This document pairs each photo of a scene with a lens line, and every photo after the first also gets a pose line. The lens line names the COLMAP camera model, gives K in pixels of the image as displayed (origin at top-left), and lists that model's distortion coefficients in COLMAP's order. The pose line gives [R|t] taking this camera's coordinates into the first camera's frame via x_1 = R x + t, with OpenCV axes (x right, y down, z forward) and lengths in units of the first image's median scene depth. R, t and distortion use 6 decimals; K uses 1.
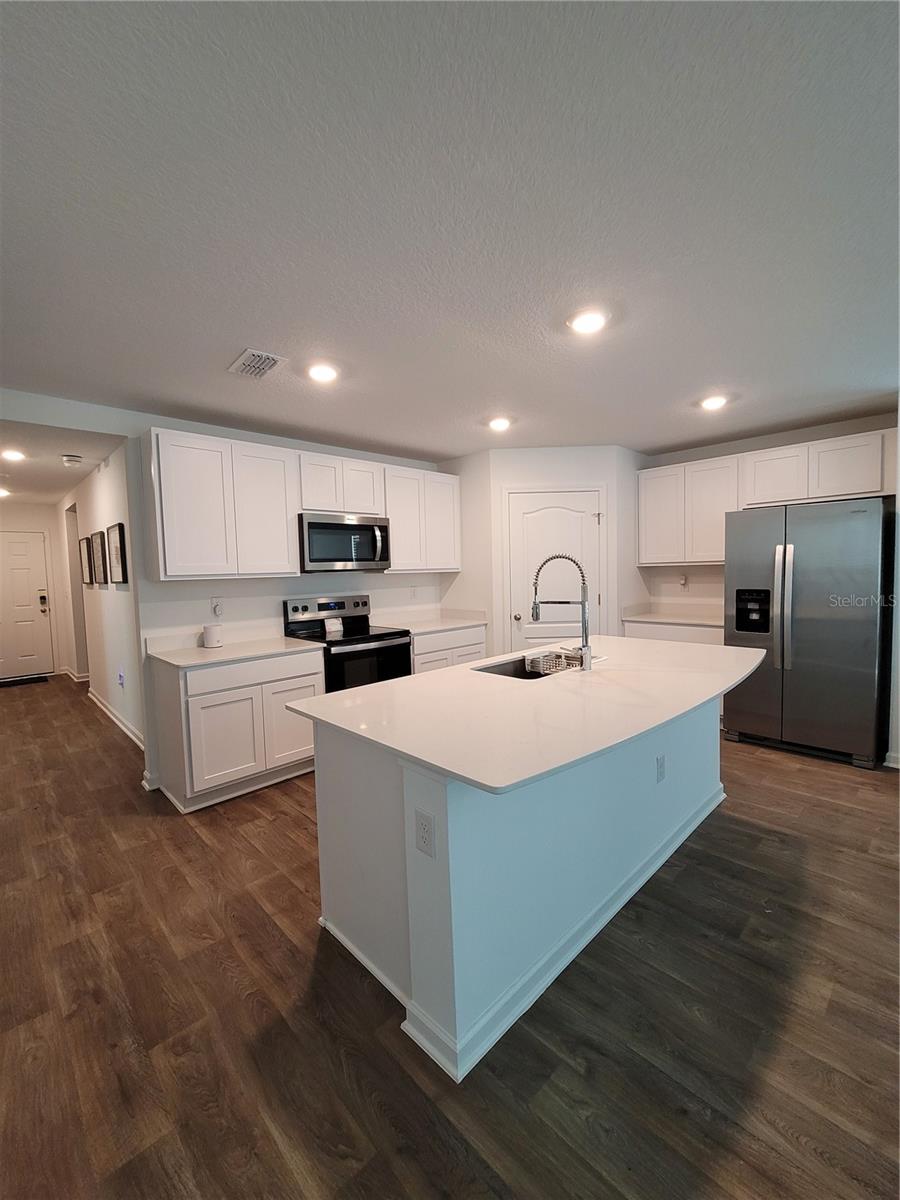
lens RADIAL K [[491.6, 0, 451.6], [0, 491.6, 599.7], [0, 0, 1]] dist [0.001448, -0.001977]
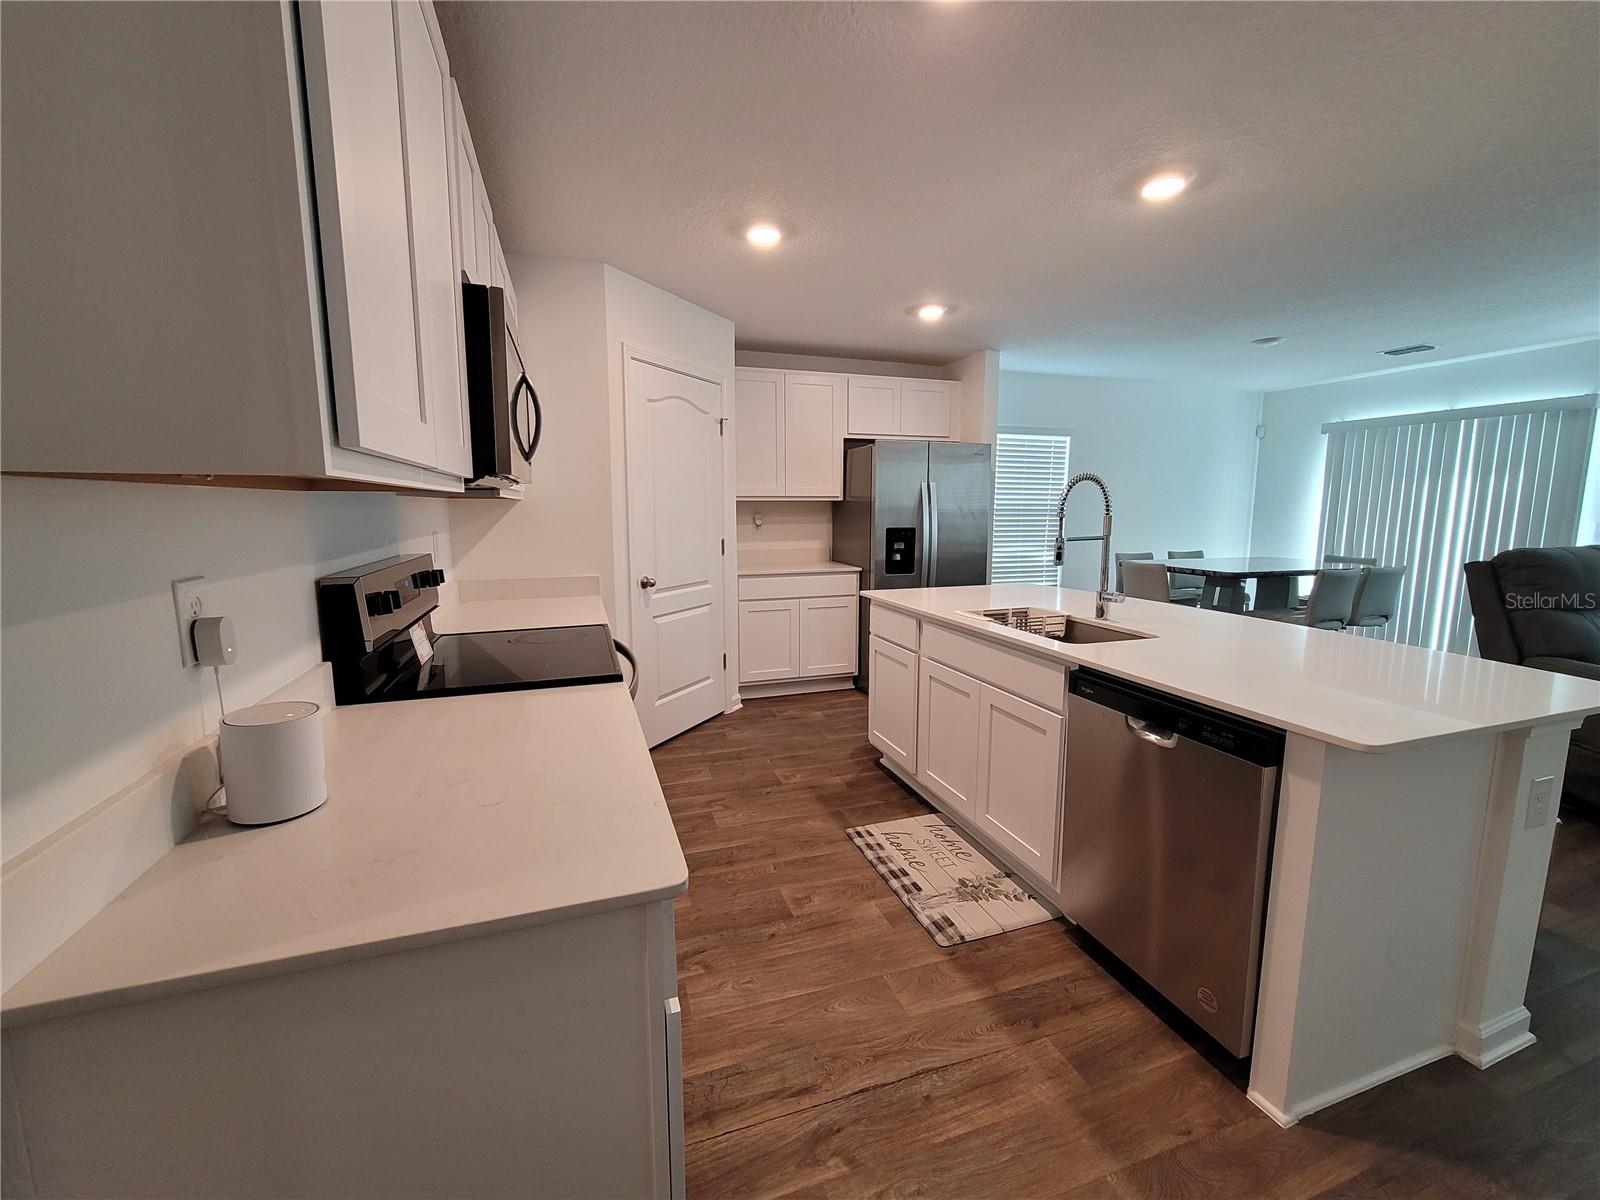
lens RADIAL K [[655.5, 0, 797.3], [0, 655.5, 597.3], [0, 0, 1]] dist [0.001448, -0.001977]
pose [[0.428111, -0.100533, 0.898117, -0.679149], [0.046122, 0.994929, 0.089385, -0.011508], [-0.902549, 0.003156, 0.430576, 0.727787]]
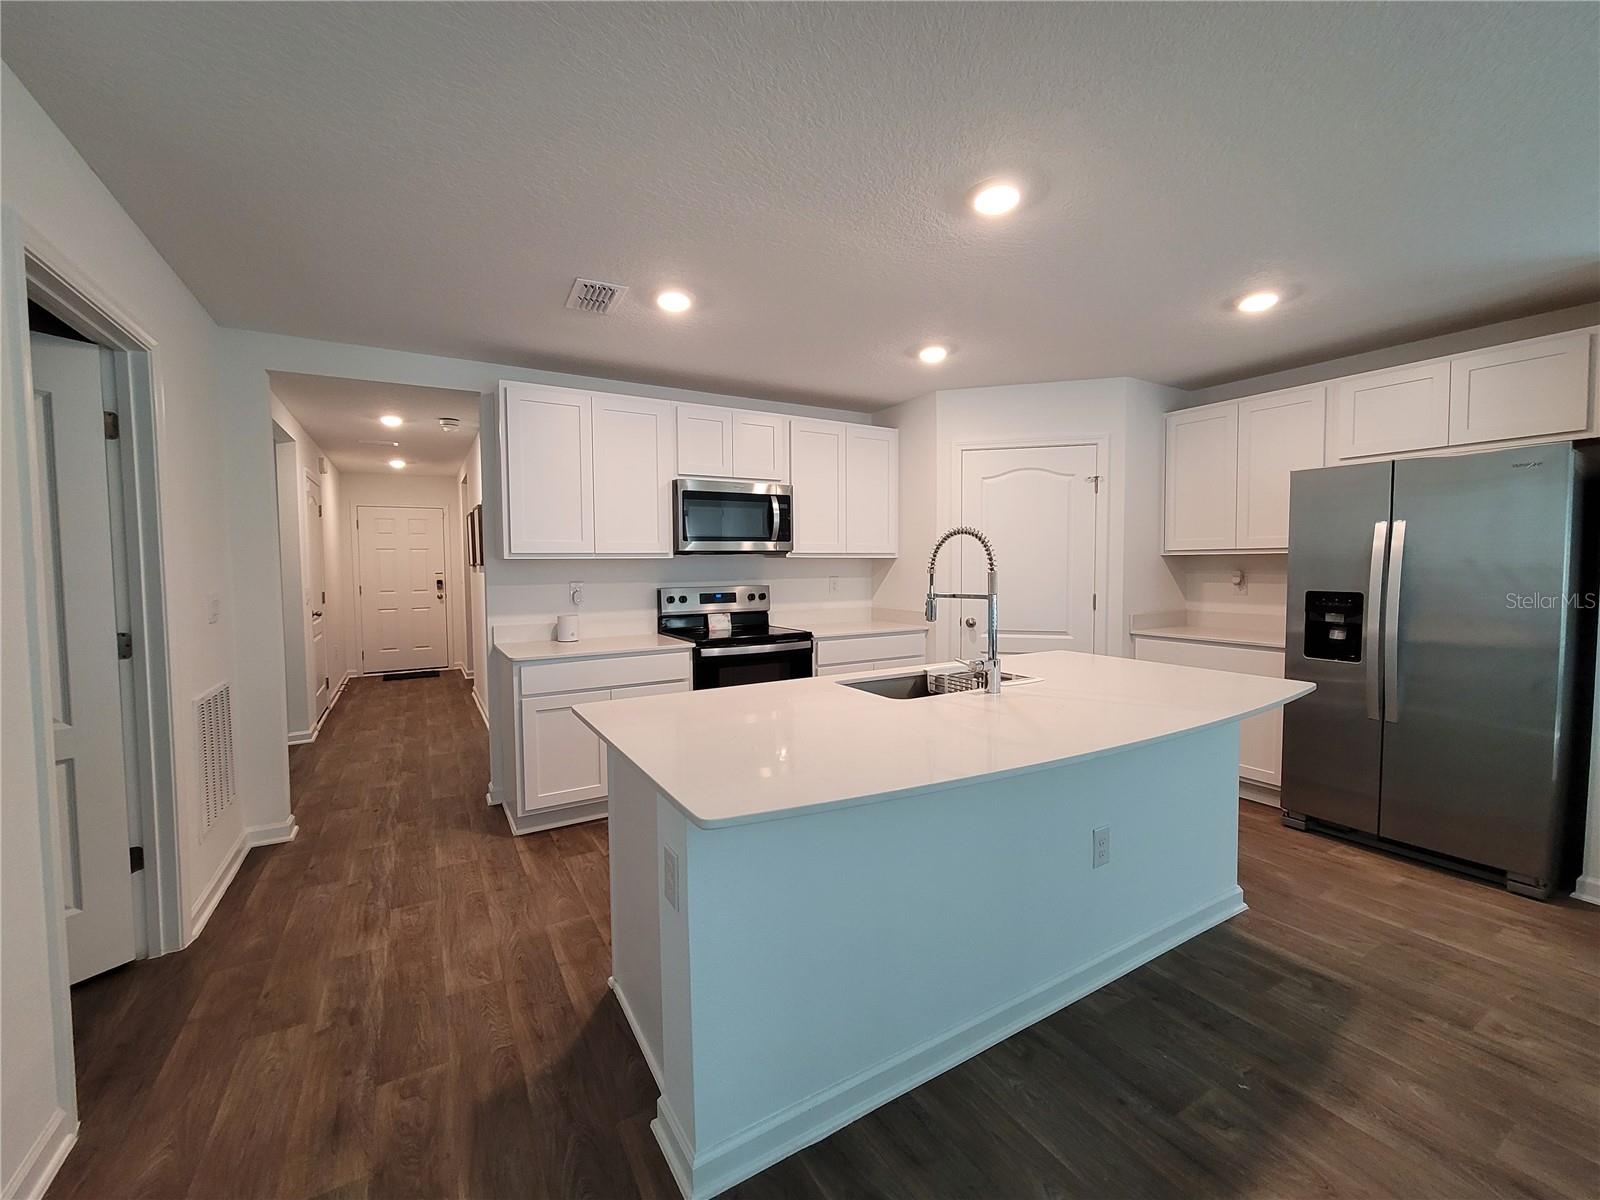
lens RADIAL K [[655.5, 0, 795.2], [0, 655.5, 594.9], [0, 0, 1]] dist [0.001448, -0.001977]
pose [[0.970230, 0.030856, -0.240212, 0.162045], [-0.033551, 0.999412, -0.007137, 0.014054], [0.239850, 0.014984, 0.970694, 0.016830]]
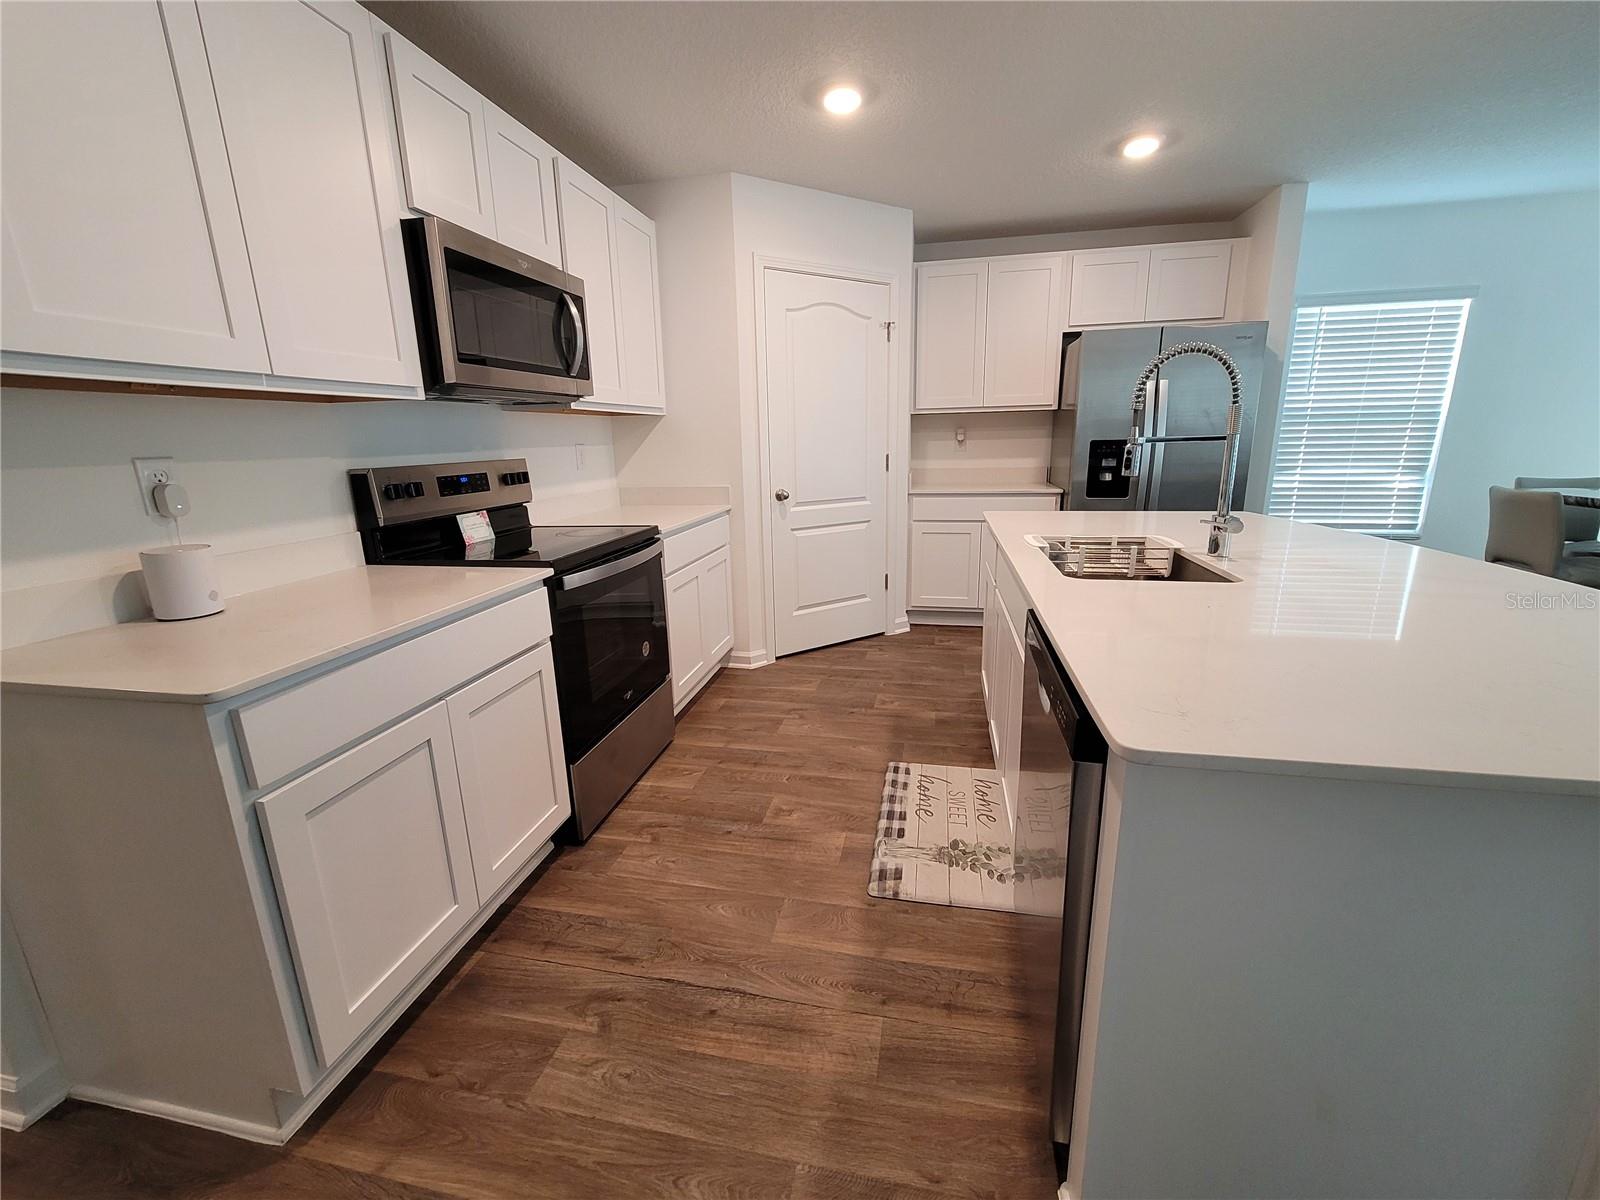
lens RADIAL K [[655.5, 0, 801.8], [0, 655.5, 593.9], [0, 0, 1]] dist [0.001448, -0.001977]
pose [[0.827186, -0.124810, 0.547892, -0.413568], [0.036229, 0.984838, 0.169649, 0.027067], [-0.560759, -0.120482, 0.819167, 0.465929]]
